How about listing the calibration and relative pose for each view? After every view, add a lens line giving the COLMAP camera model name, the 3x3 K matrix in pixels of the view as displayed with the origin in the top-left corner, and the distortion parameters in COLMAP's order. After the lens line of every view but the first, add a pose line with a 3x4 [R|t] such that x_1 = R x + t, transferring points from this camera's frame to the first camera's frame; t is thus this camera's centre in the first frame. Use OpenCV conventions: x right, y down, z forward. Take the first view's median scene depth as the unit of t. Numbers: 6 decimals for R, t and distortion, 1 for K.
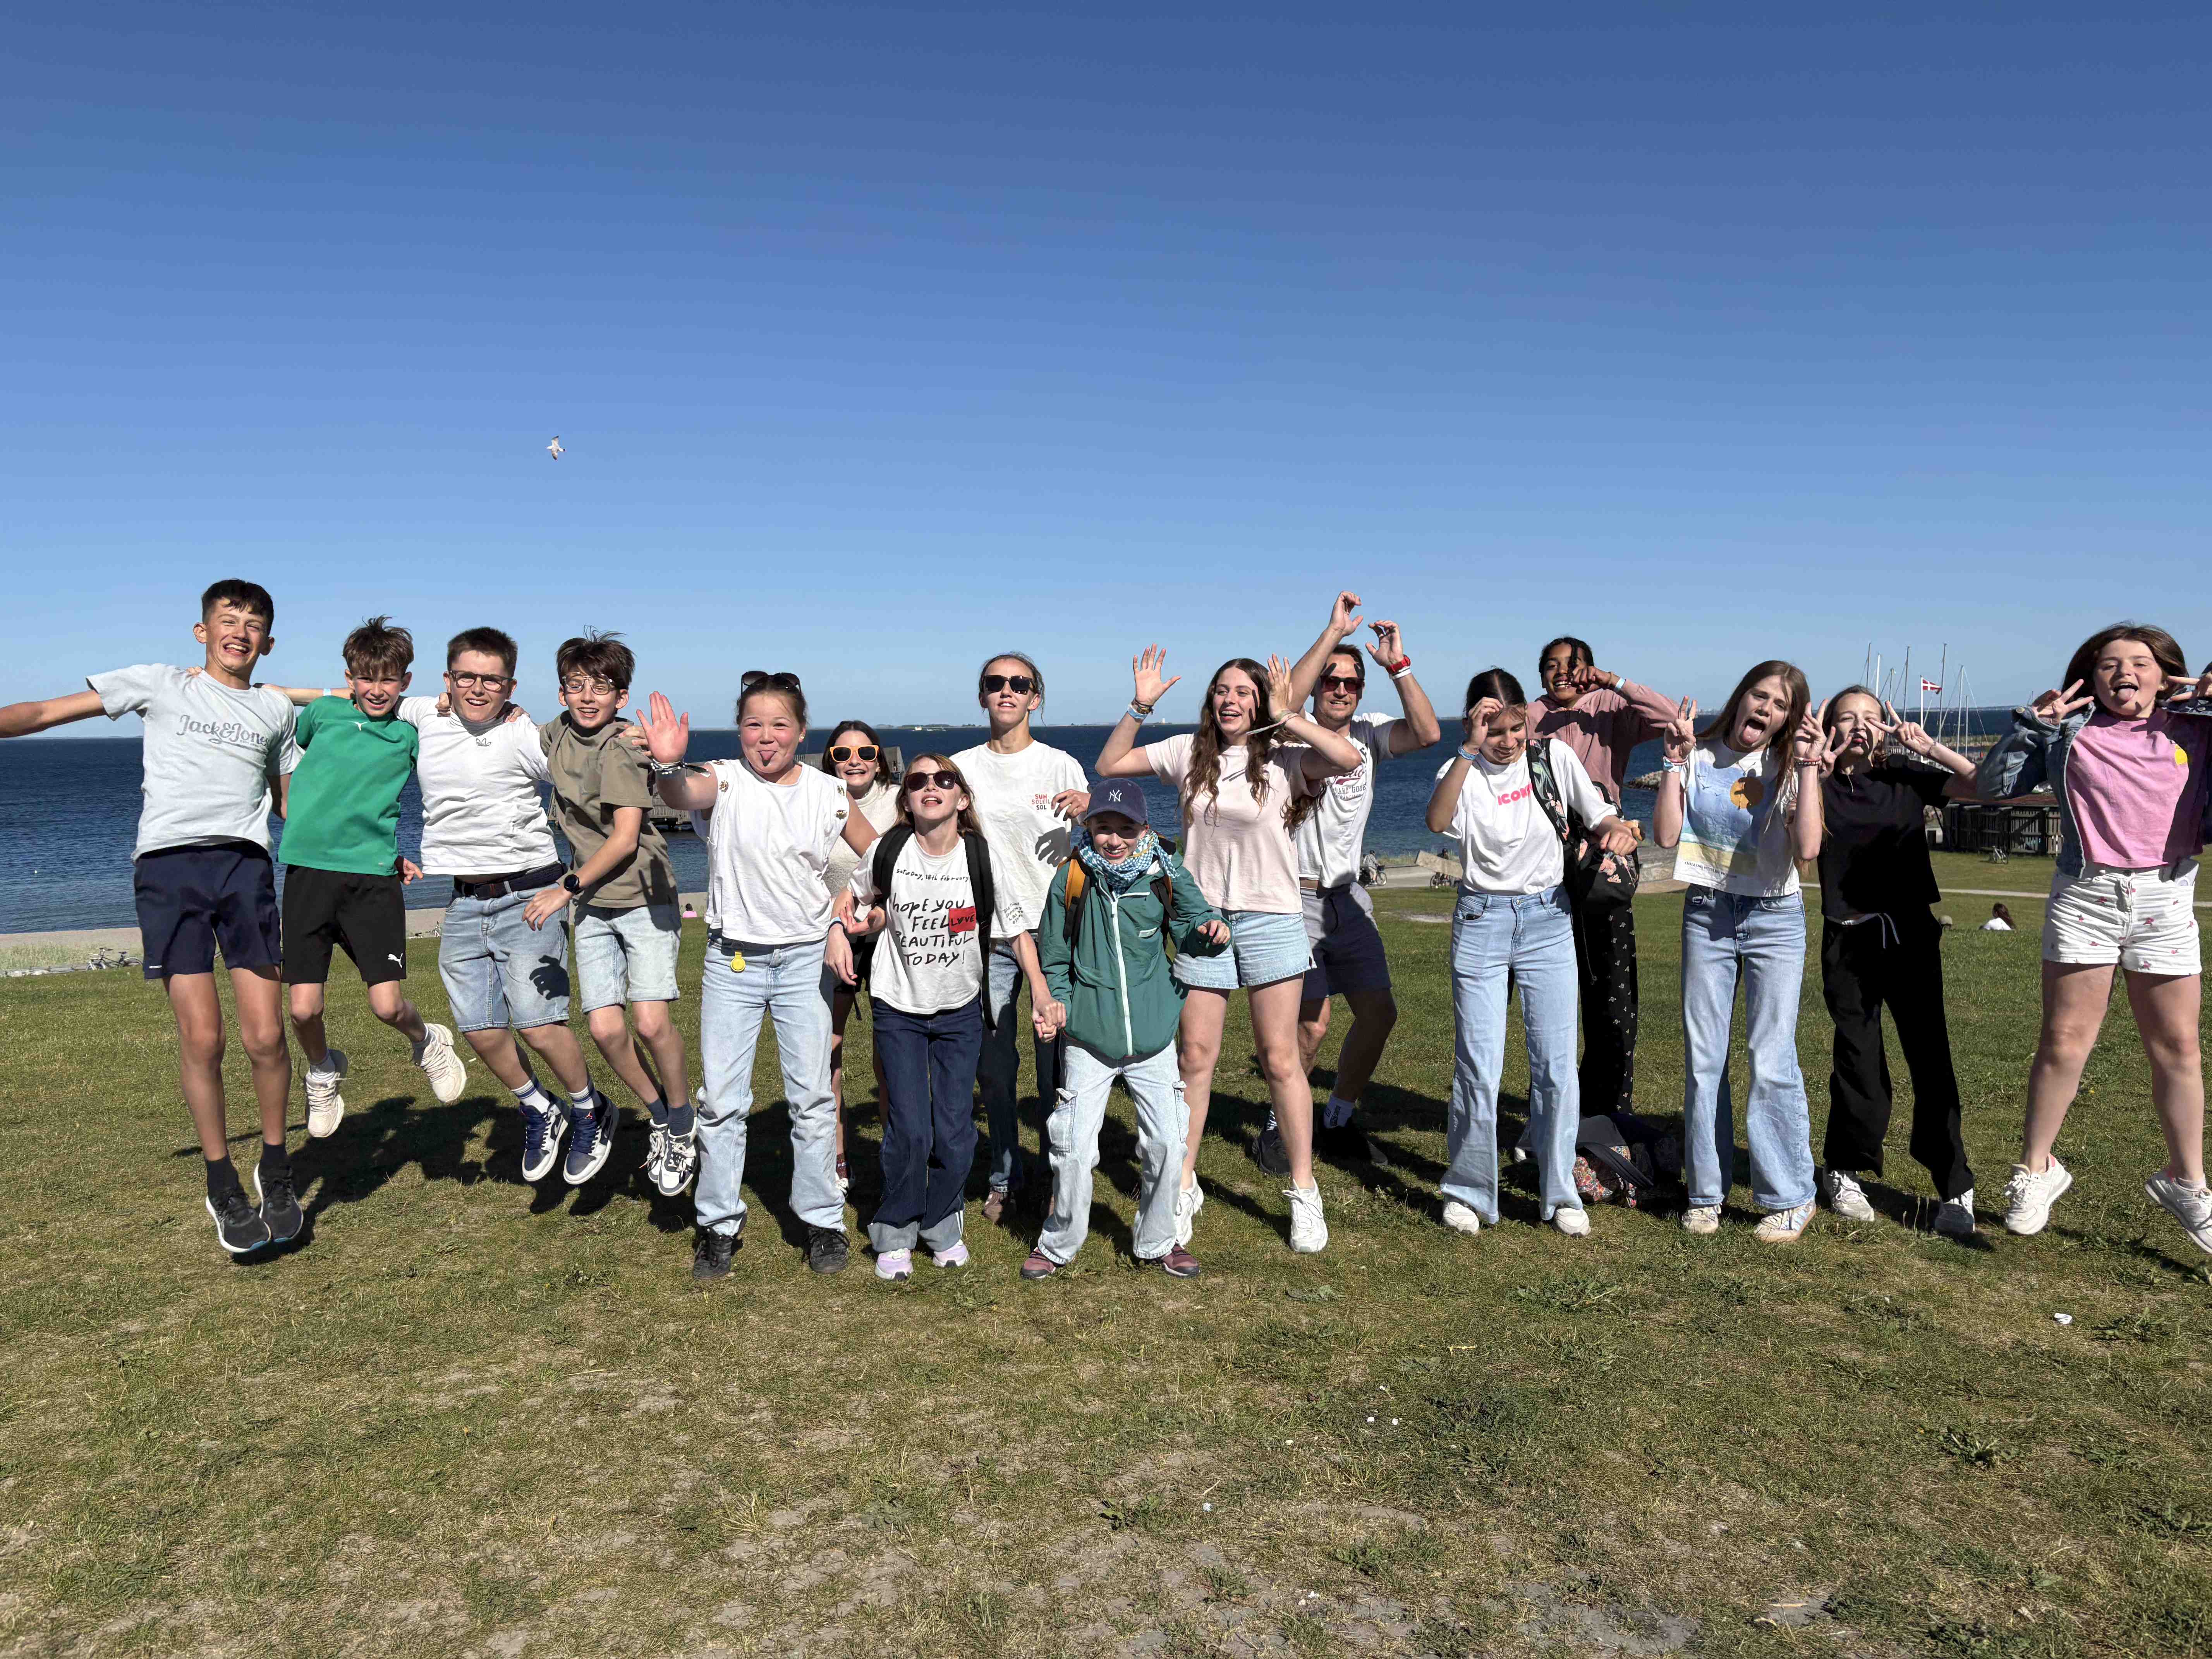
lens RADIAL K [[1681.7, 0, 1074.1], [0, 1681.7, 791.4], [0, 0, 1]] dist [0.040344, -0.041104]
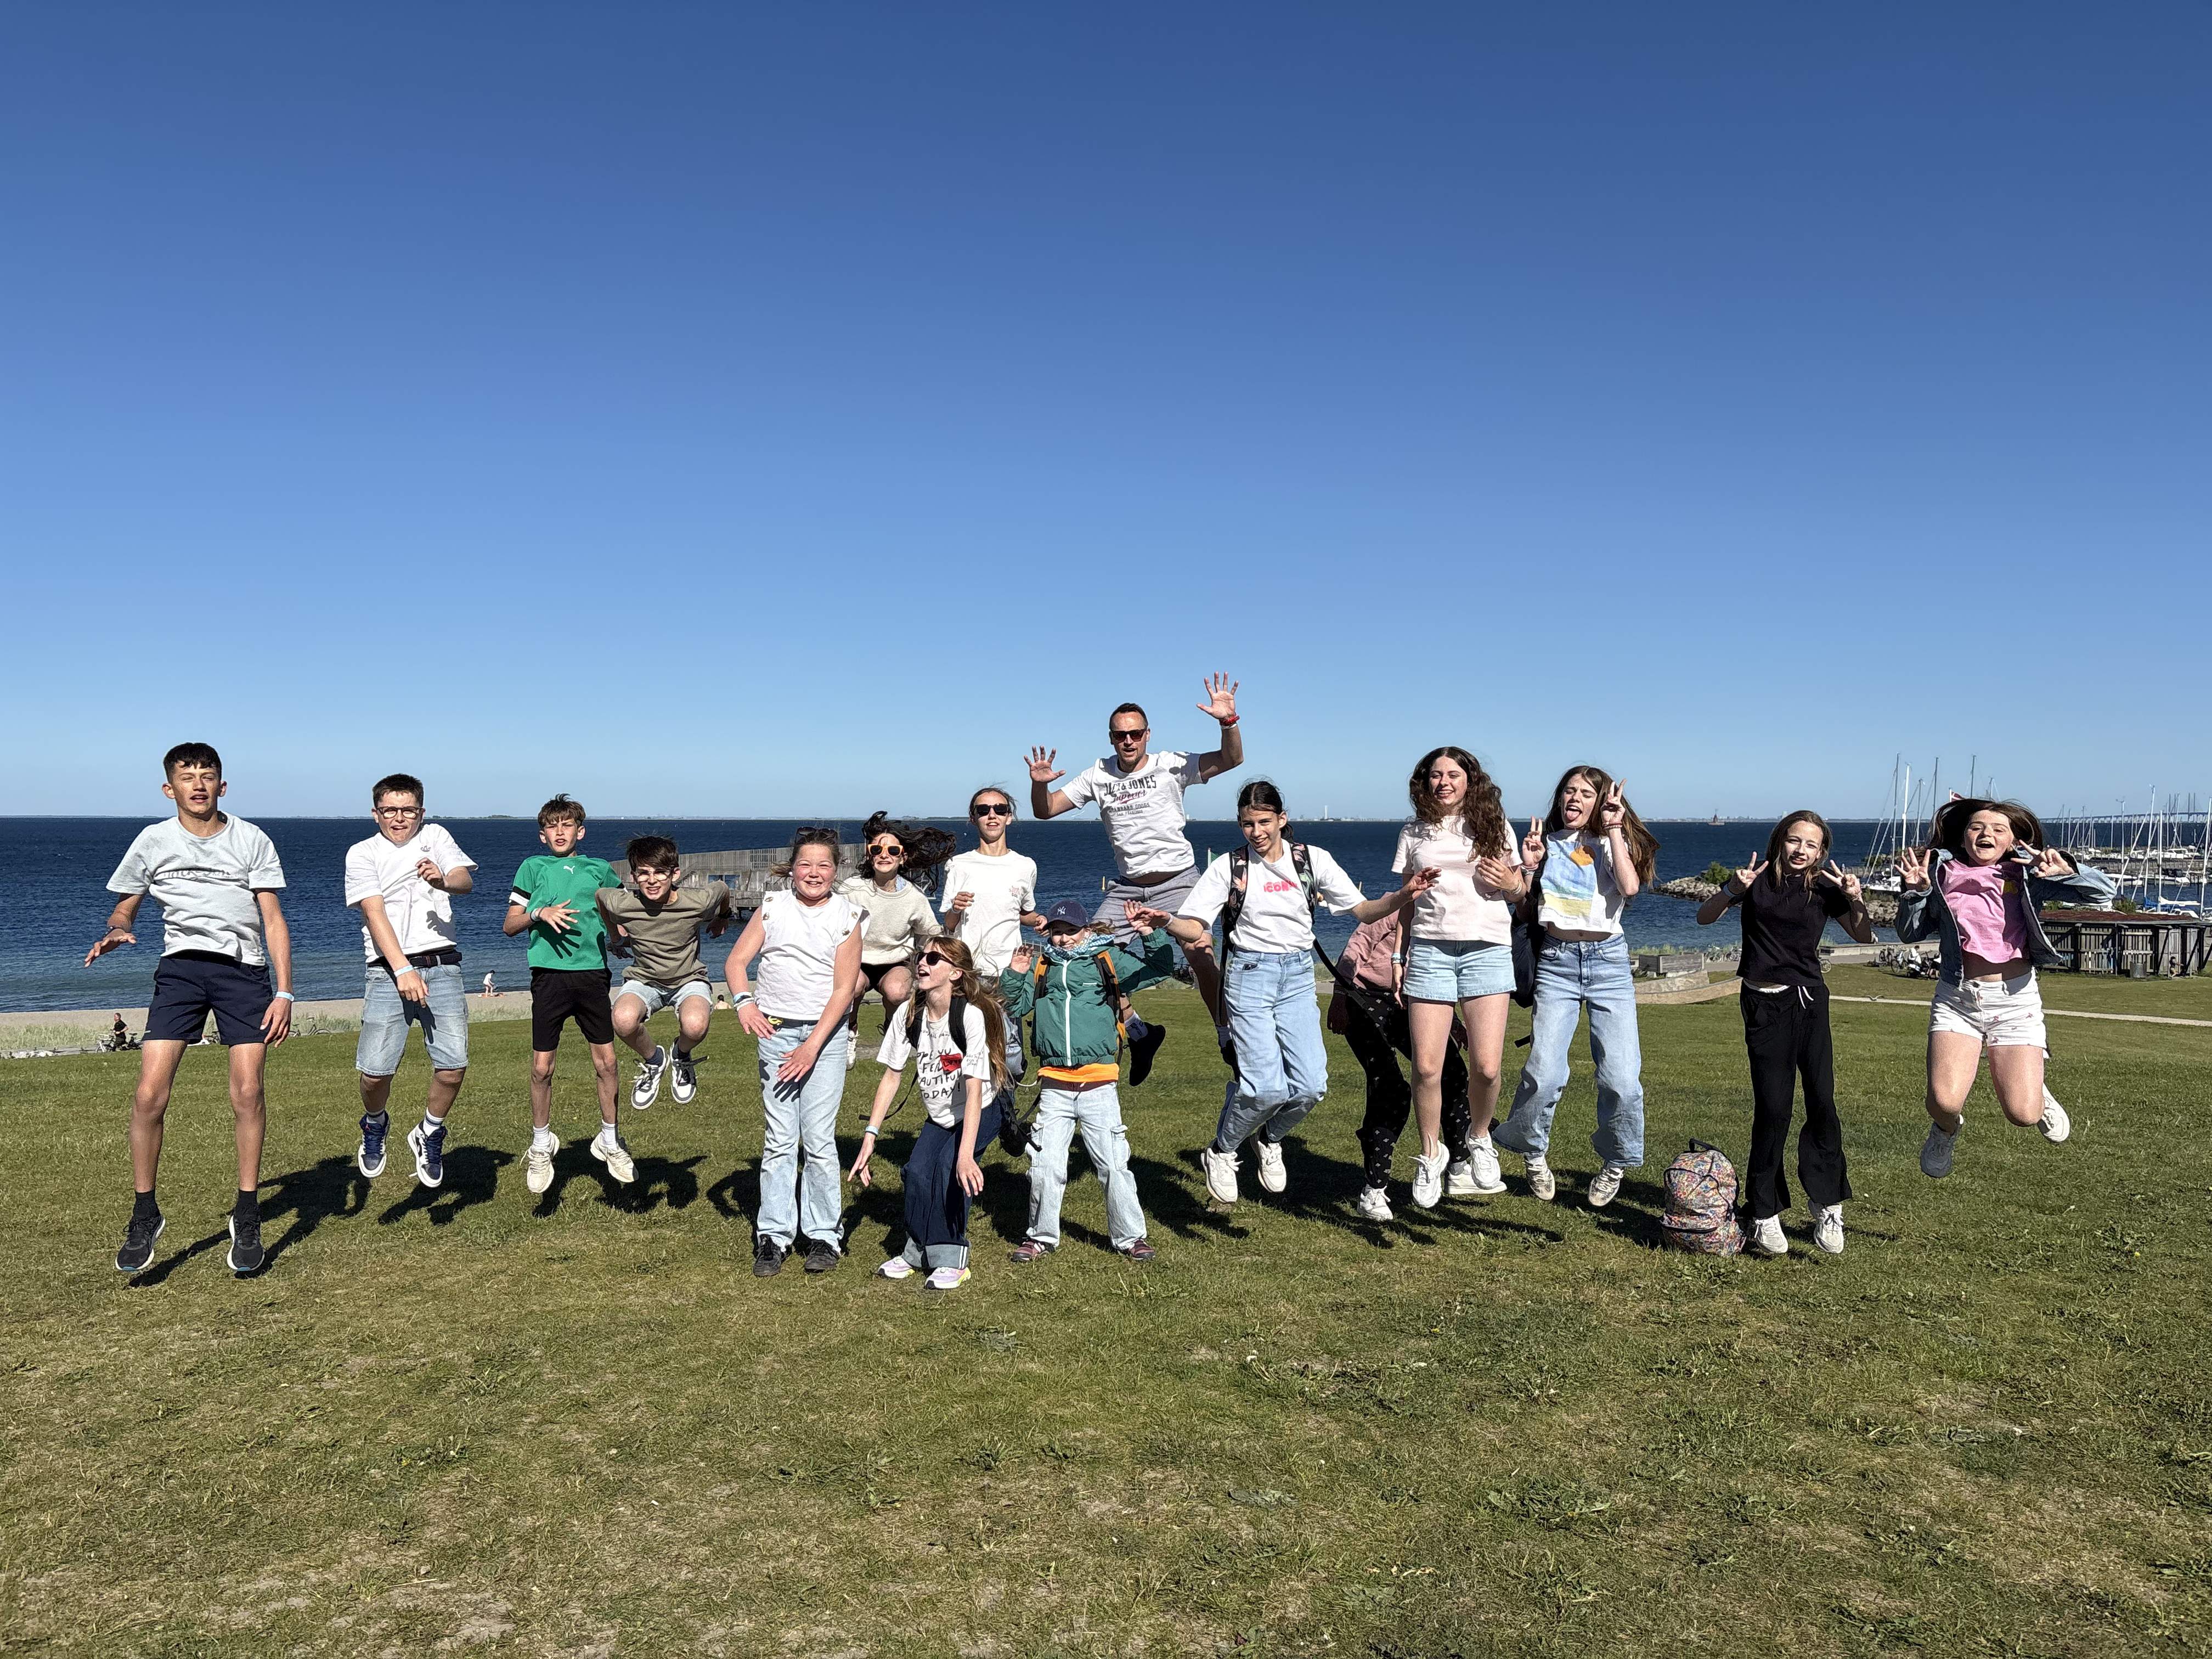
lens RADIAL K [[1681.7, 0, 1078.9], [0, 1681.7, 831.7], [0, 0, 1]] dist [0.040344, -0.041104]
pose [[0.999768, 0.017807, -0.012081, 0.056182], [-0.018193, 0.999304, -0.032576, -0.020664], [0.011493, 0.032788, 0.999396, 0.113459]]
